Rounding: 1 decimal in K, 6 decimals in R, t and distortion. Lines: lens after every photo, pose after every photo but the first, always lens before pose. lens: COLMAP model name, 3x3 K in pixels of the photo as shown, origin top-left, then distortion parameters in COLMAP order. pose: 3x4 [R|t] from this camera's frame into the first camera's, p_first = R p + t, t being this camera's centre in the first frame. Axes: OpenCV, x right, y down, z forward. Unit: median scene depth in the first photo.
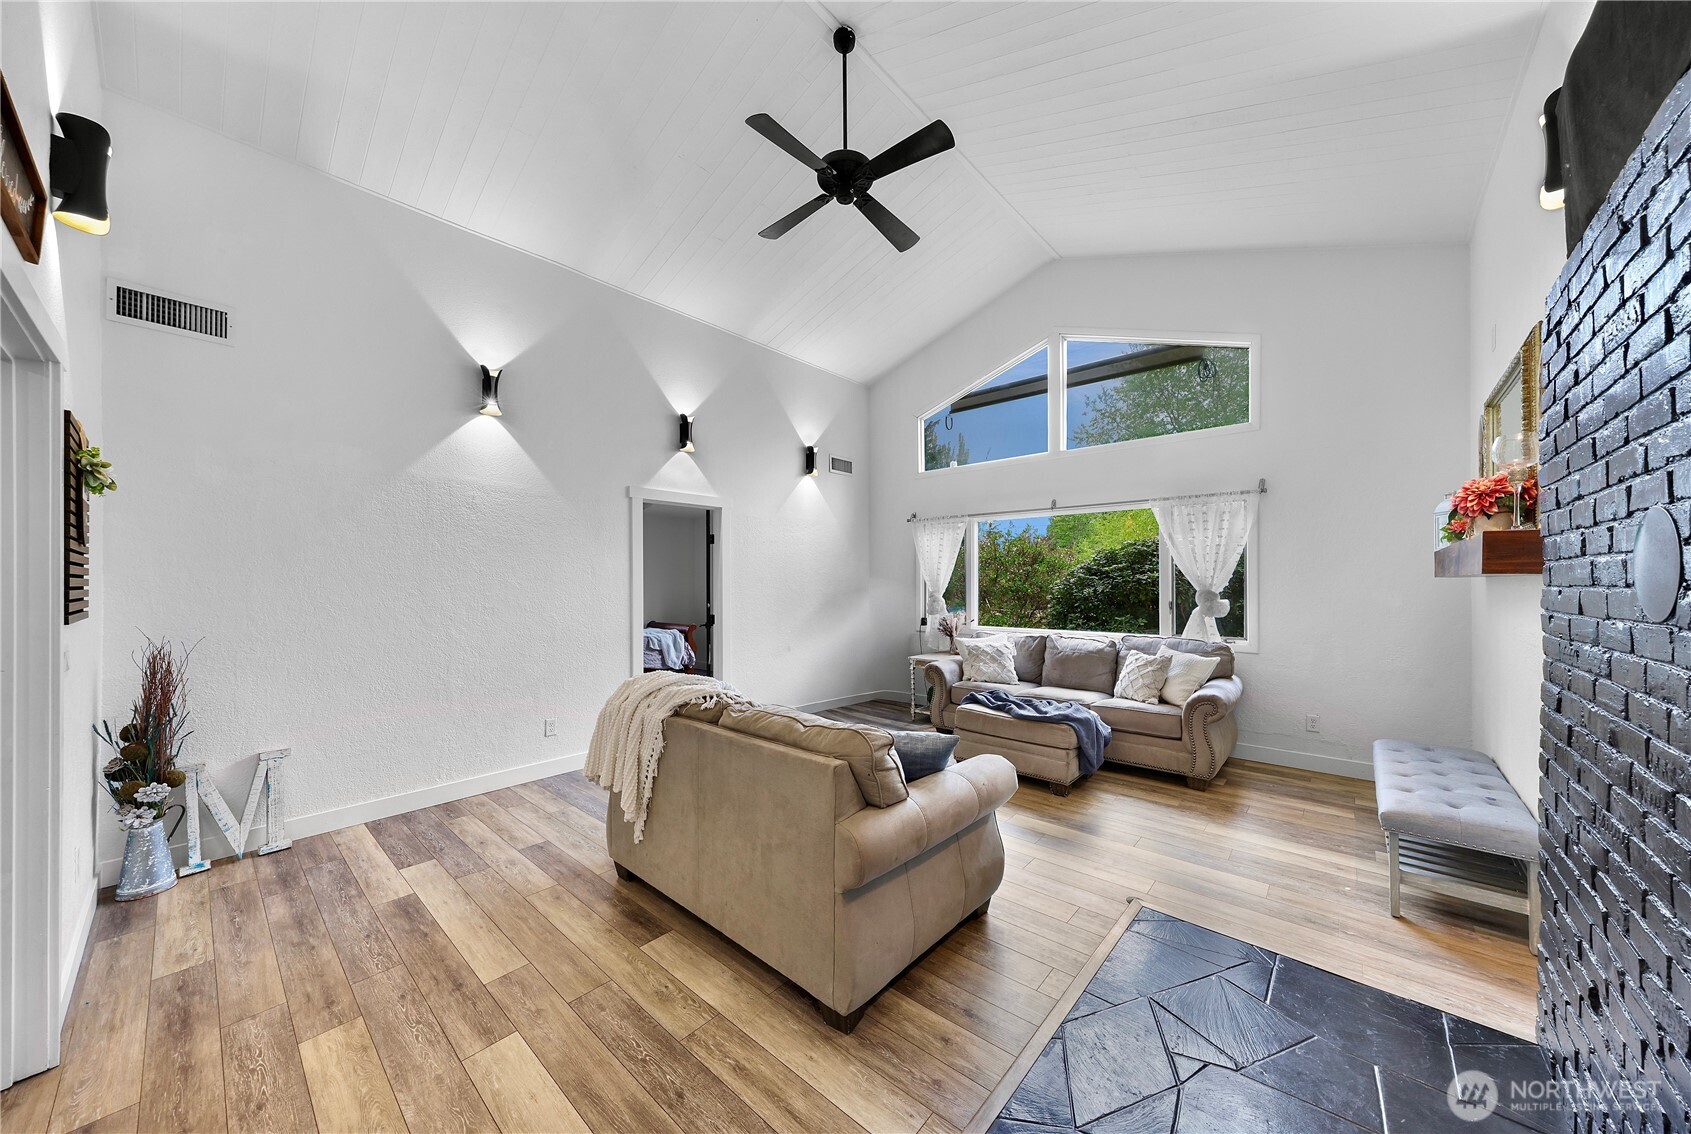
lens RADIAL K [[564.3, 0, 867.9], [0, 564.3, 577.7], [0, 0, 1]] dist [0.001315, -0.000054]
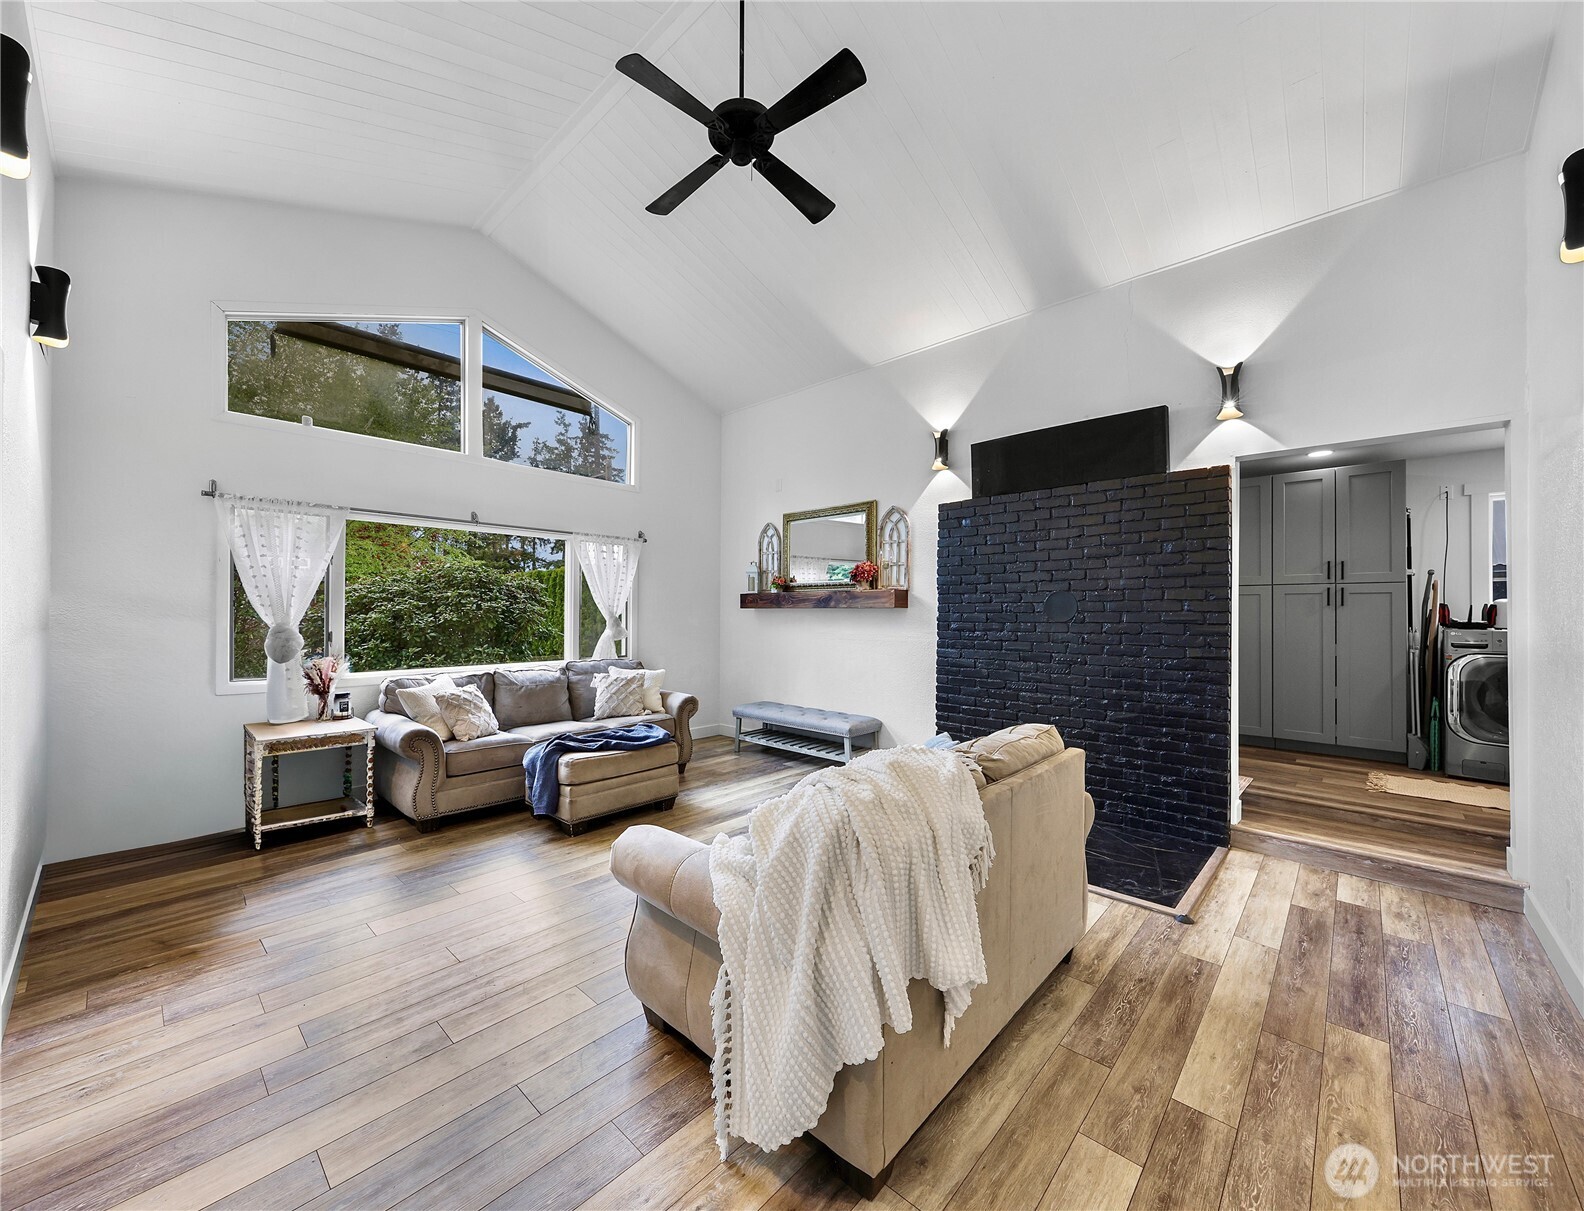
lens RADIAL K [[599.3, 0, 743.0], [0, 599.3, 608.7], [0, 0, 1]] dist [-0.001423, -0.000167]
pose [[0.106897, 0.006992, 0.994246, -0.599664], [-0.011874, 0.999913, -0.005756, 0.008501], [-0.994199, -0.011190, 0.106971, 0.574836]]
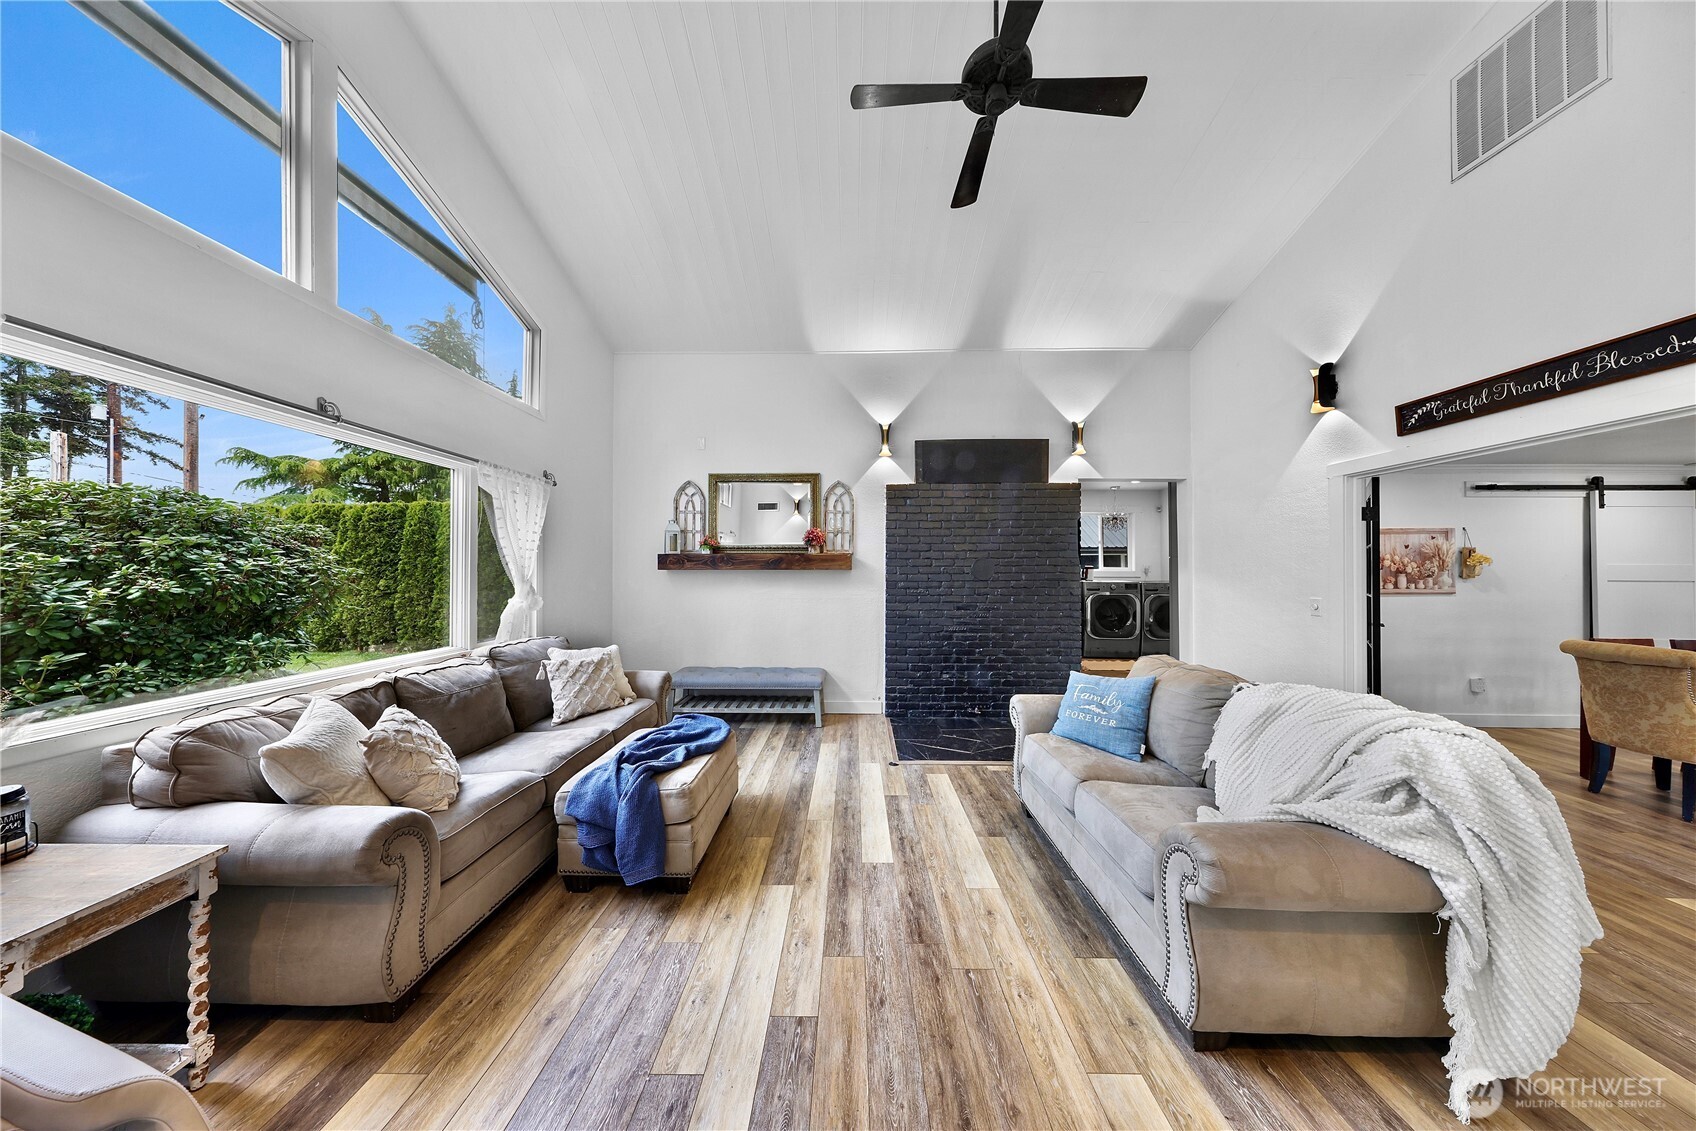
lens RADIAL K [[487.4, 0, 837.9], [0, 487.4, 569.8], [0, 0, 1]] dist [-0.005165, -0.000021]
pose [[-0.606640, 0.005316, 0.794959, -0.292156], [-0.006389, 0.999913, -0.011562, 0.009189], [-0.794951, -0.012093, -0.606553, 1.035884]]
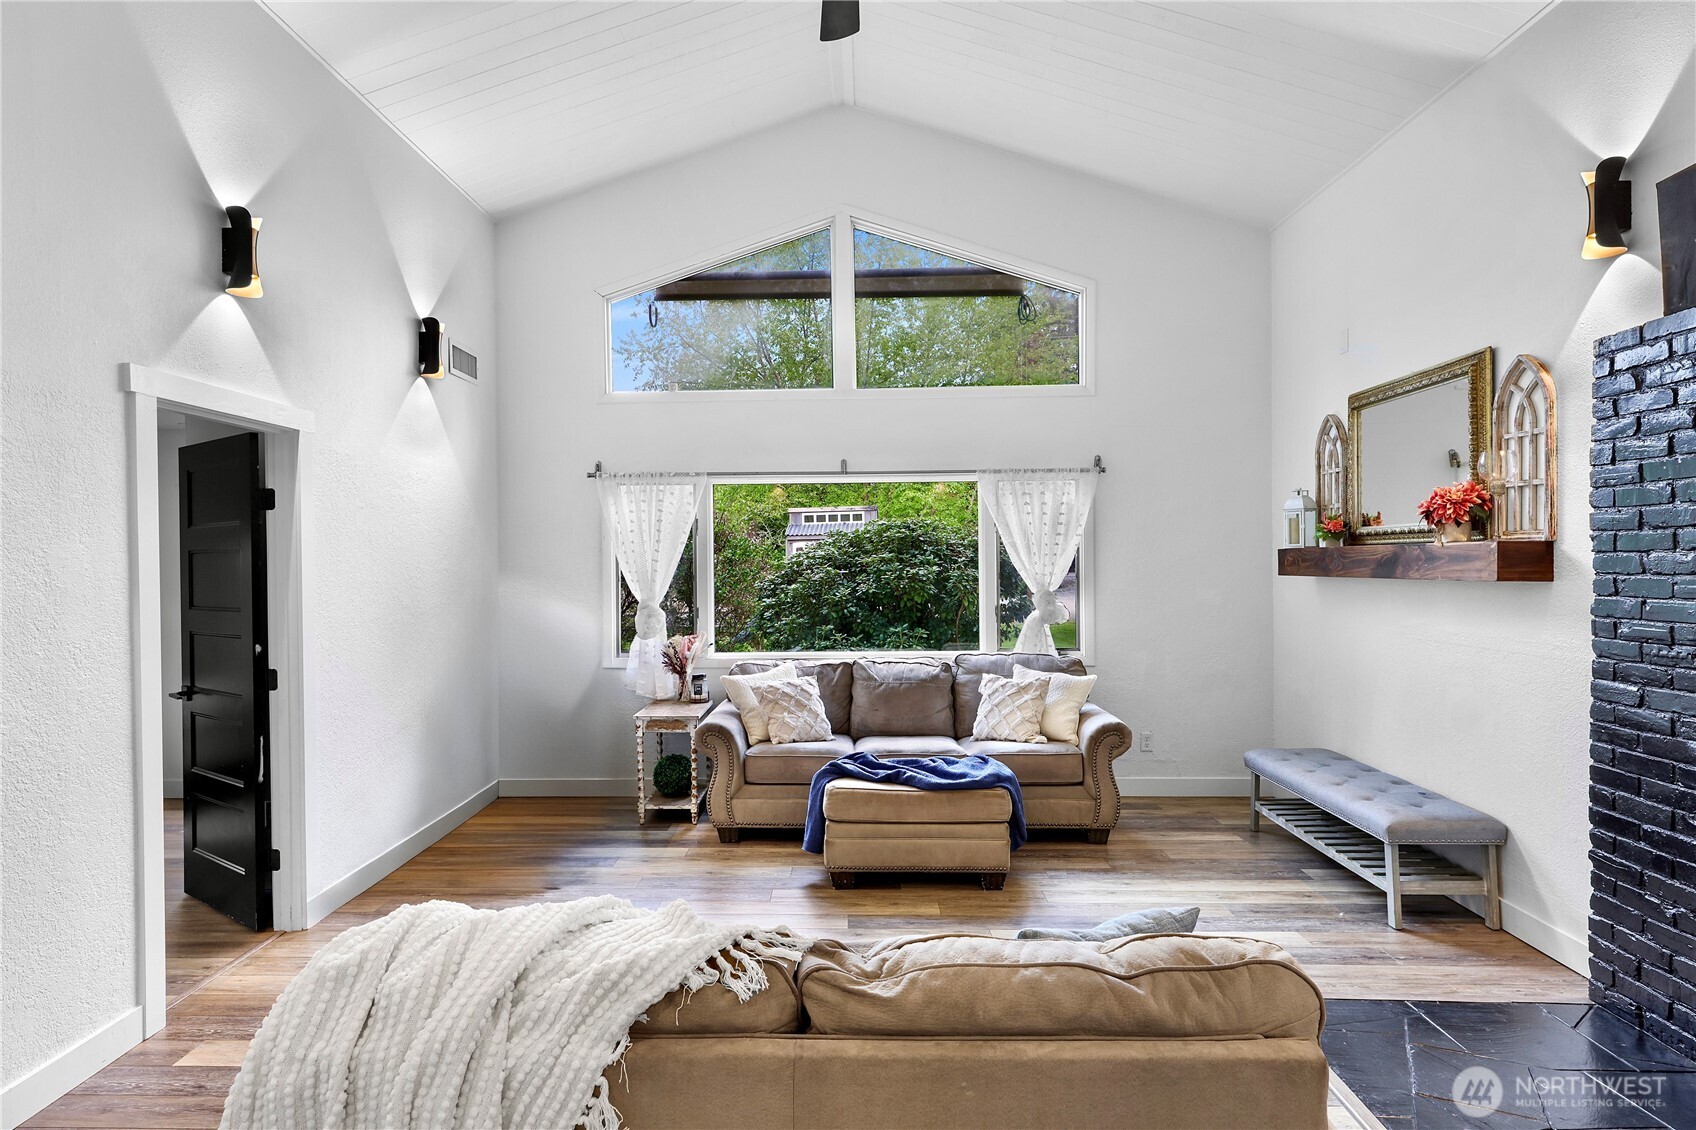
lens RADIAL K [[894.2, 0, 831.0], [0, 894.2, 561.4], [0, 0, 1]] dist [0.005275, -0.001748]
pose [[0.790567, -0.003420, 0.612367, -0.390988], [0.002341, 0.999994, 0.002563, -0.021657], [-0.612372, -0.000593, 0.790570, 0.185598]]
